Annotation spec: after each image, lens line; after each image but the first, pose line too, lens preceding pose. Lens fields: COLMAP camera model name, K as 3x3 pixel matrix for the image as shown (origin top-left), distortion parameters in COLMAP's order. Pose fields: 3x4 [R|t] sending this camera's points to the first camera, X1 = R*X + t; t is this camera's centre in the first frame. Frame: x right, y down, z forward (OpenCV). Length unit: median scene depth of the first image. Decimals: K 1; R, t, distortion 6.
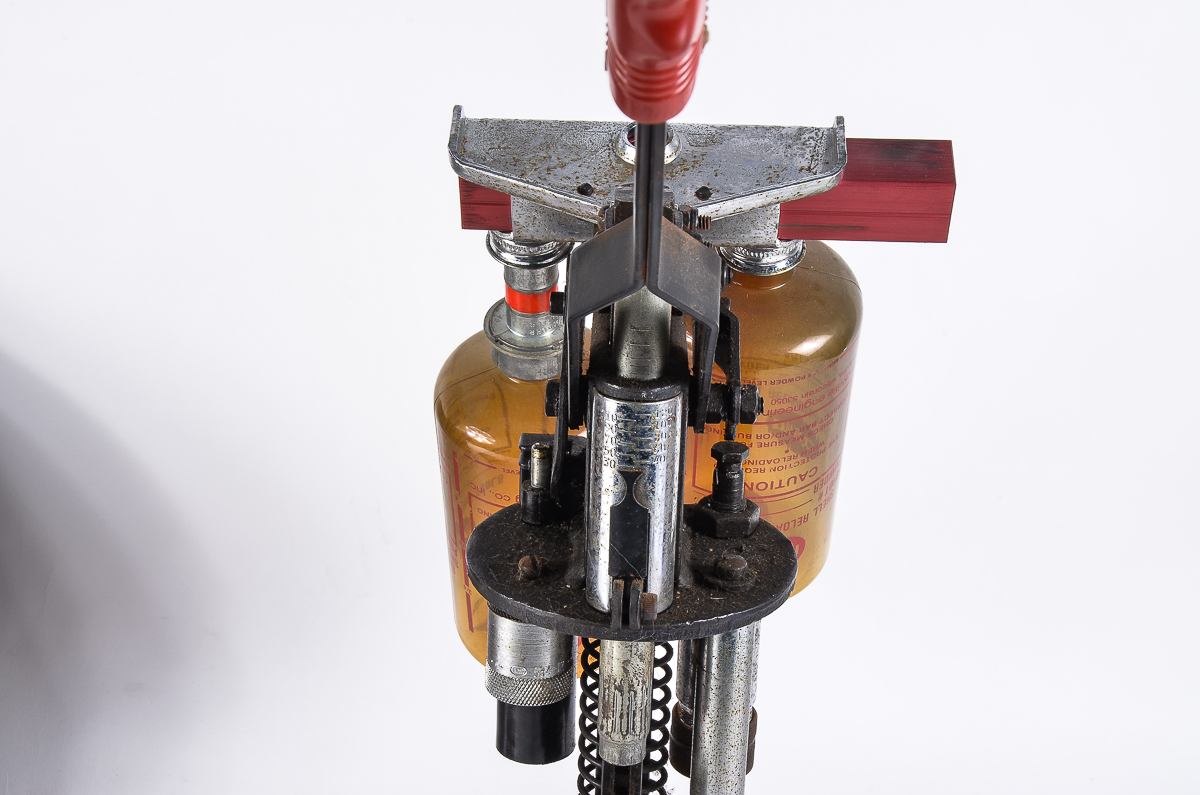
lens RADIAL K [[2171.6, 0, 599.2], [0, 2171.6, 398.0], [0, 0, 1]] dist [0.062186, 0.000000]
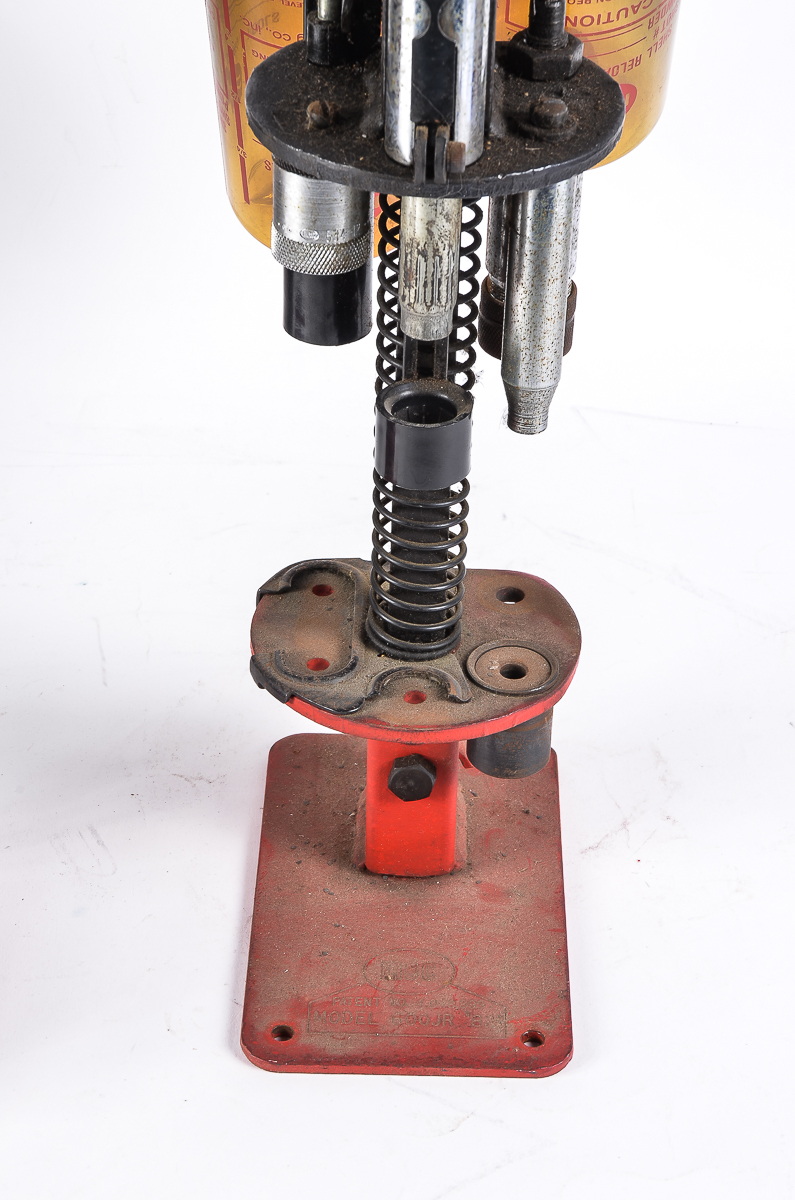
lens RADIAL K [[2702.8, 0, 439.1], [0, 2702.8, 603.7], [0, 0, 1]] dist [0.397249, 0.000000]
pose [[0.999789, -0.008238, 0.018809, -0.006026], [0.003555, 0.971603, 0.236590, 0.008271], [-0.020224, -0.236473, 0.971427, -0.116517]]
